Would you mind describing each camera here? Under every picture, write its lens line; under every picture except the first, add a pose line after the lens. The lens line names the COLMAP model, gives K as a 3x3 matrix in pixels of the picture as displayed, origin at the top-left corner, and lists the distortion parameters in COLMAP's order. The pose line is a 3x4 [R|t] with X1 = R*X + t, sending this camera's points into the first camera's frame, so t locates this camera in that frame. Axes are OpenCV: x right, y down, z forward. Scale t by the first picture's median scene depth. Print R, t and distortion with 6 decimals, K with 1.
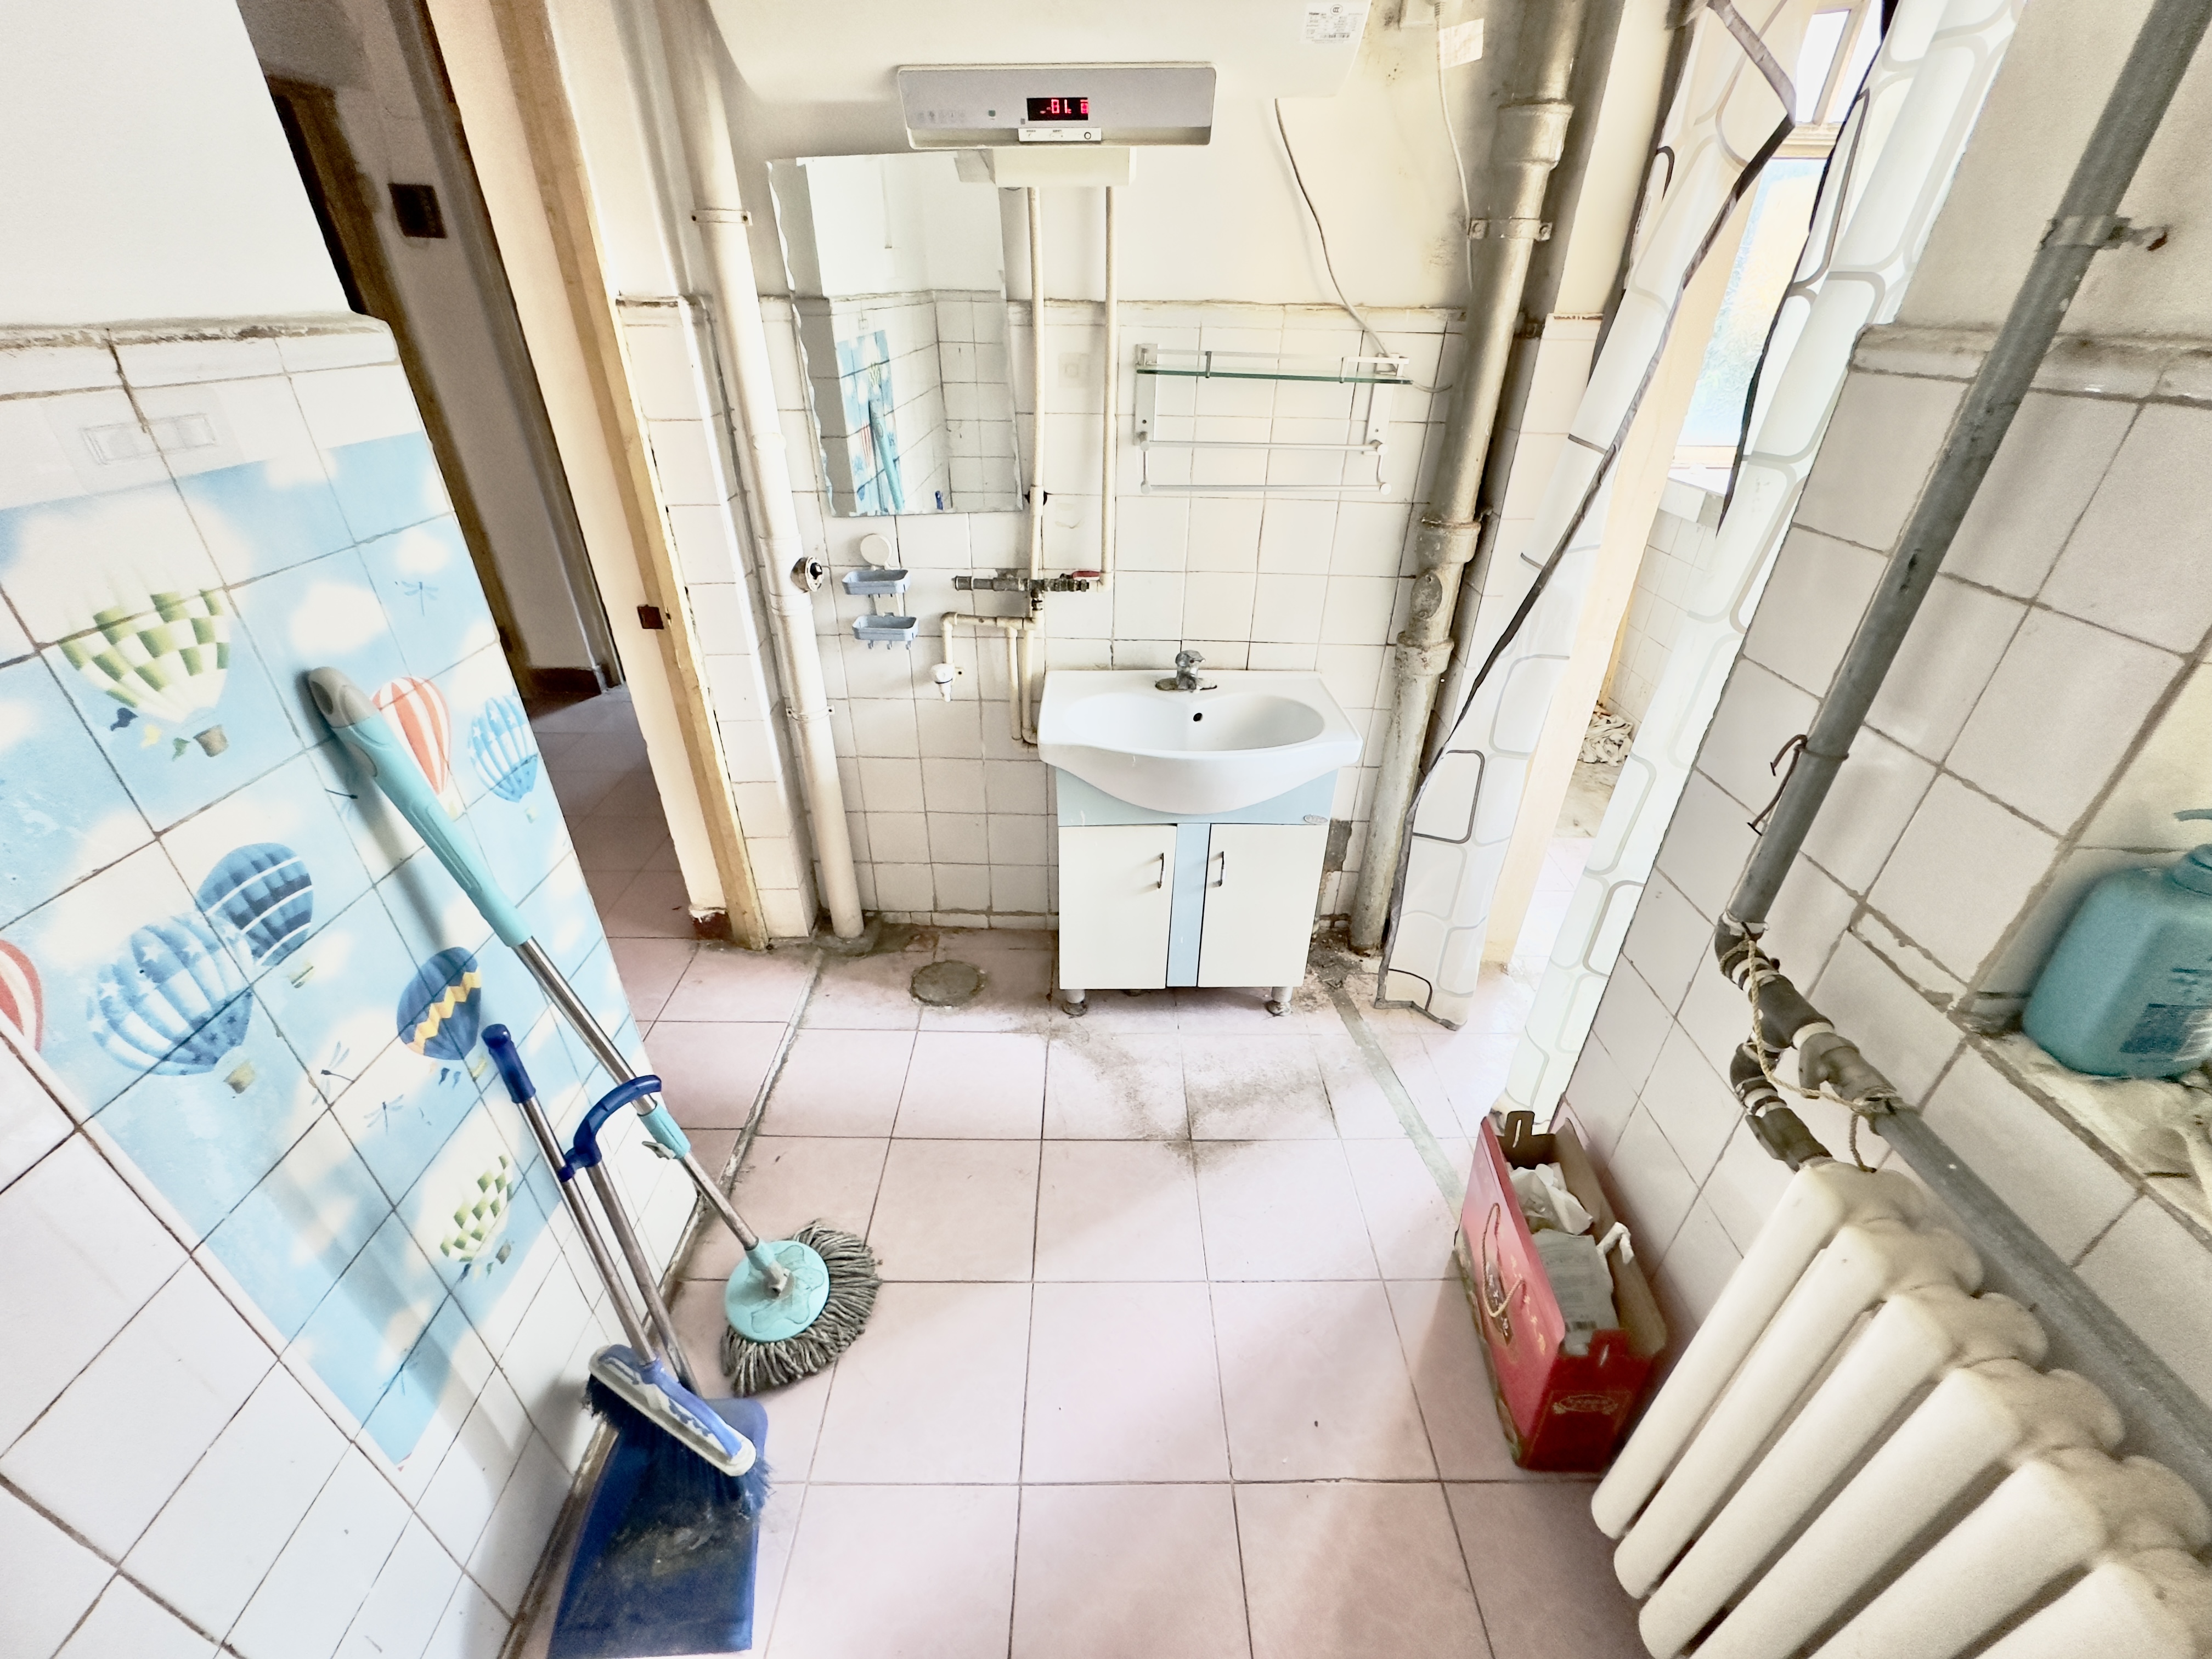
lens RADIAL K [[882.7, 0, 1106.0], [0, 882.7, 829.5], [0, 0, 1]] dist [-0.003463, 0.000376]
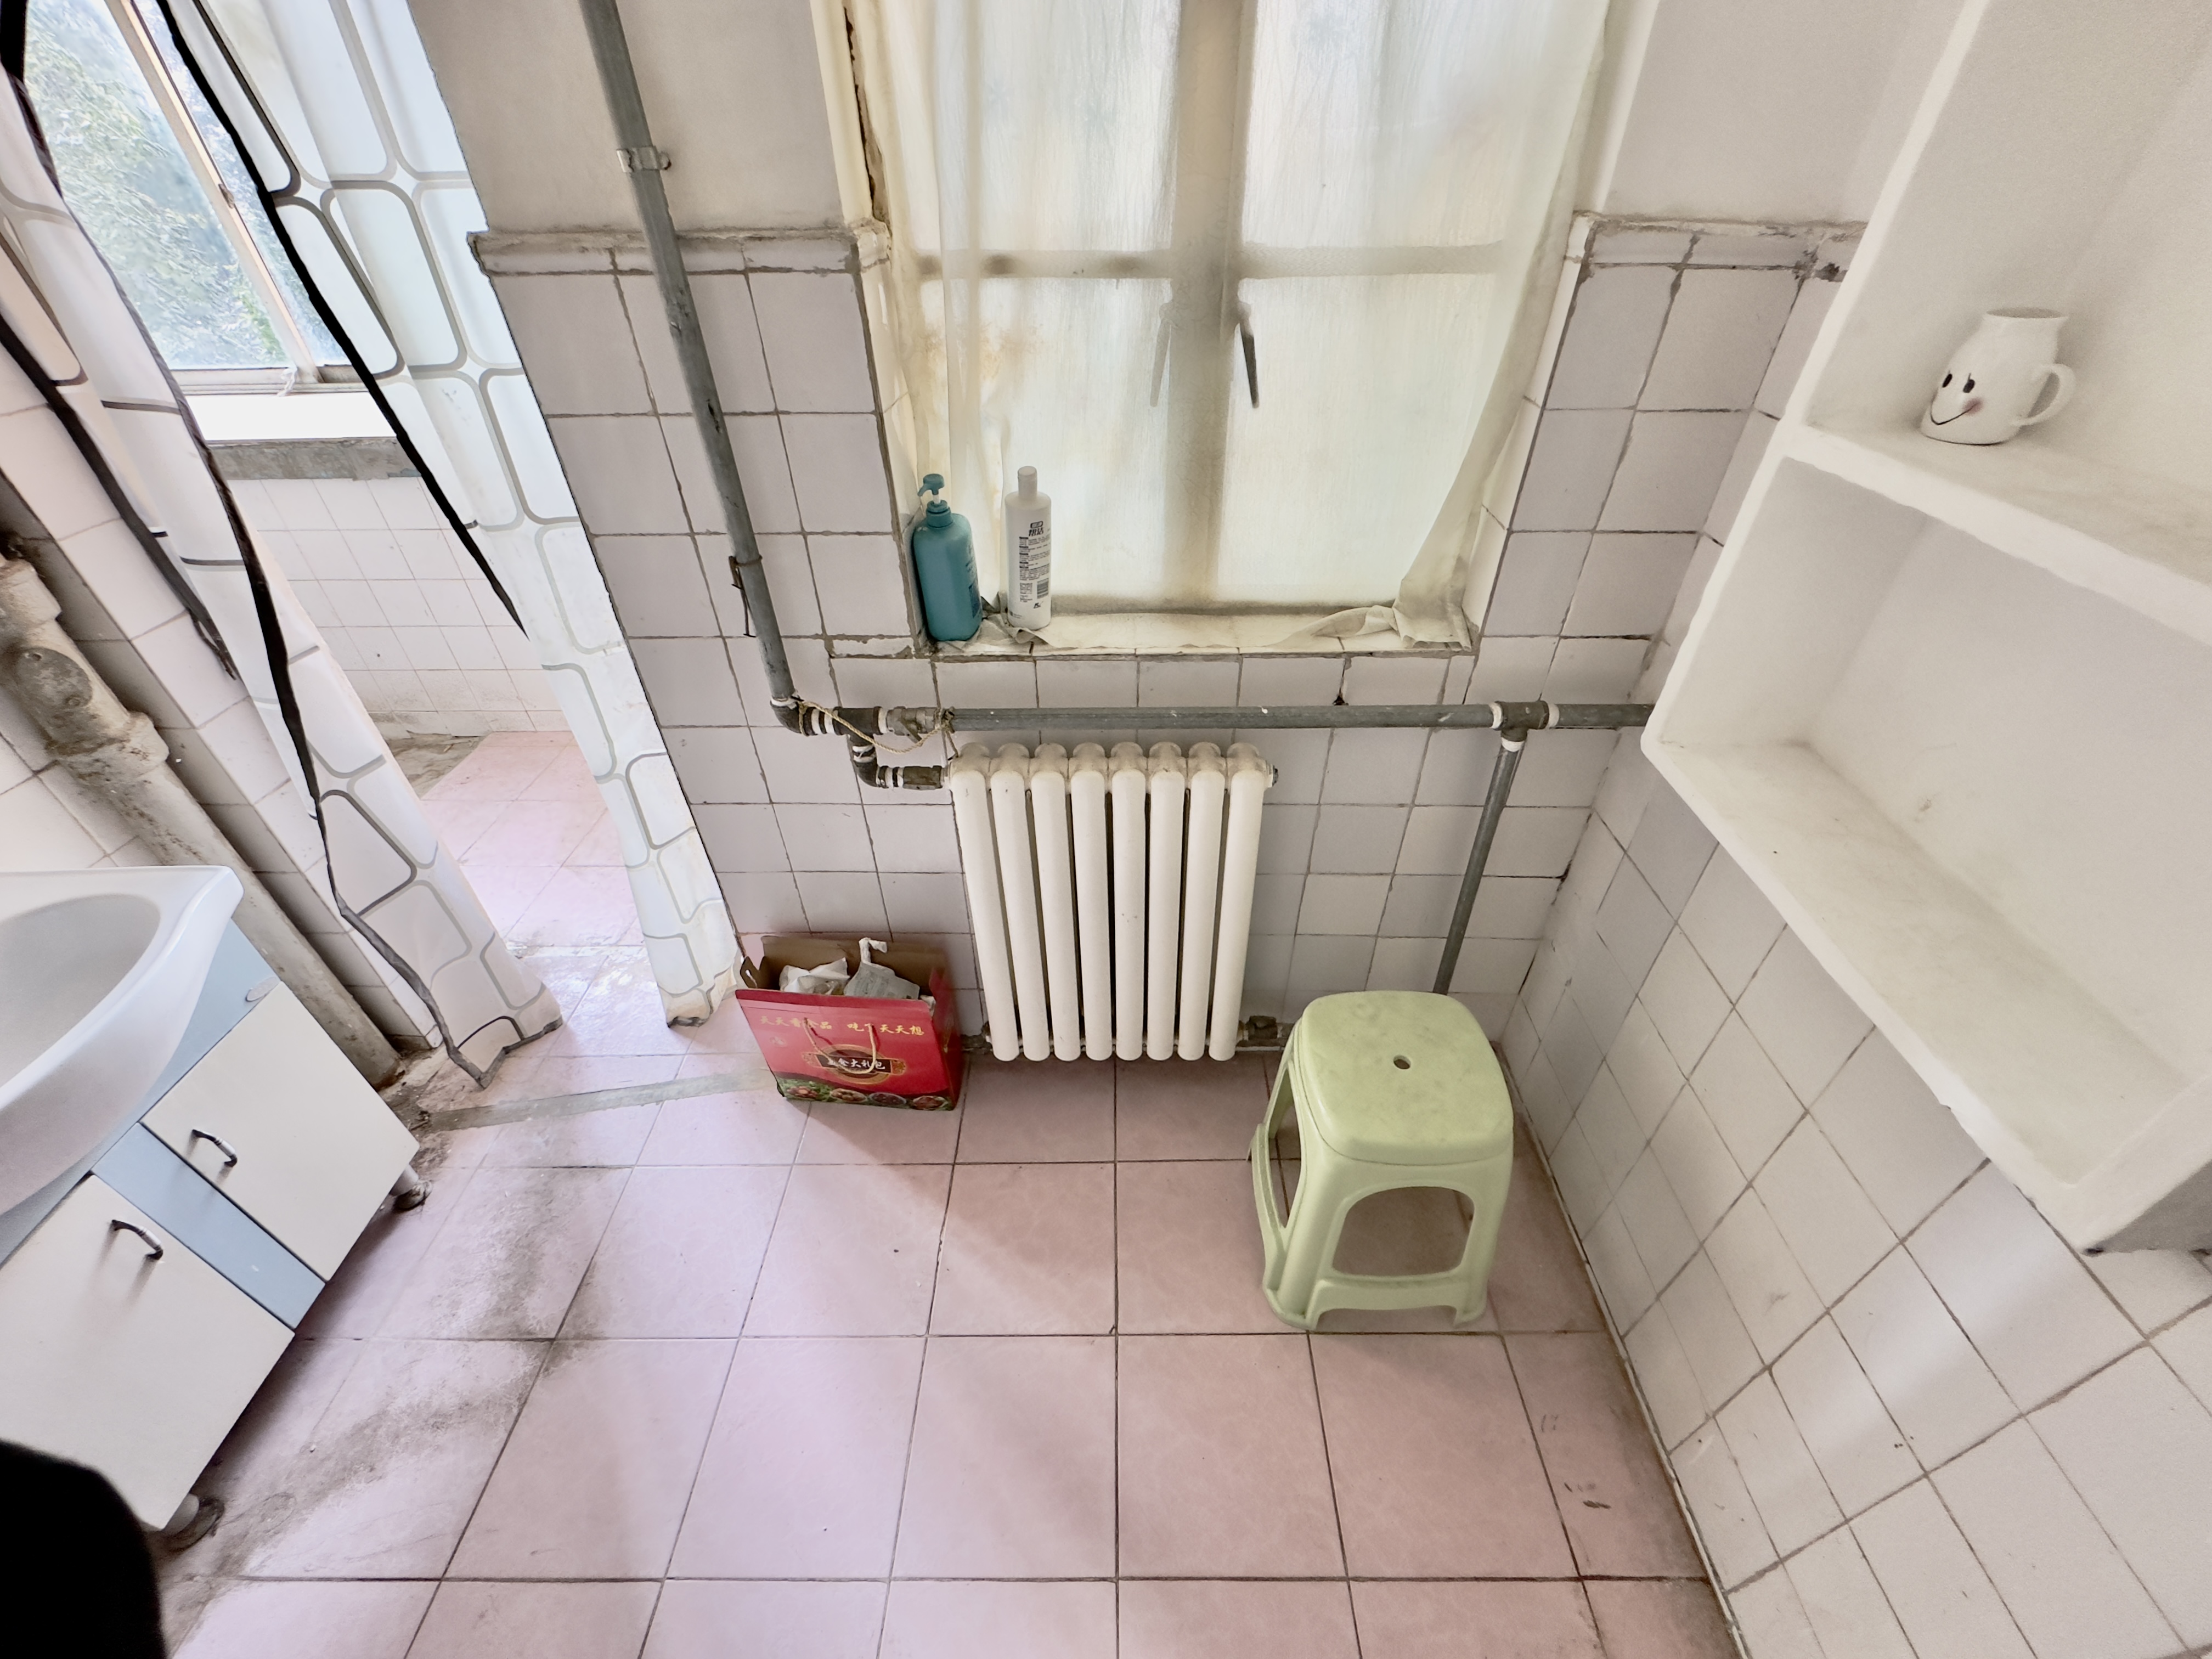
lens RADIAL K [[882.7, 0, 1106.0], [0, 882.7, 829.5], [0, 0, 1]] dist [-0.003463, 0.000376]
pose [[0.011948, -0.620409, 0.784188, -0.472253], [0.529057, 0.669402, 0.521535, -0.216537], [-0.848502, 0.408649, 0.336229, 0.239236]]
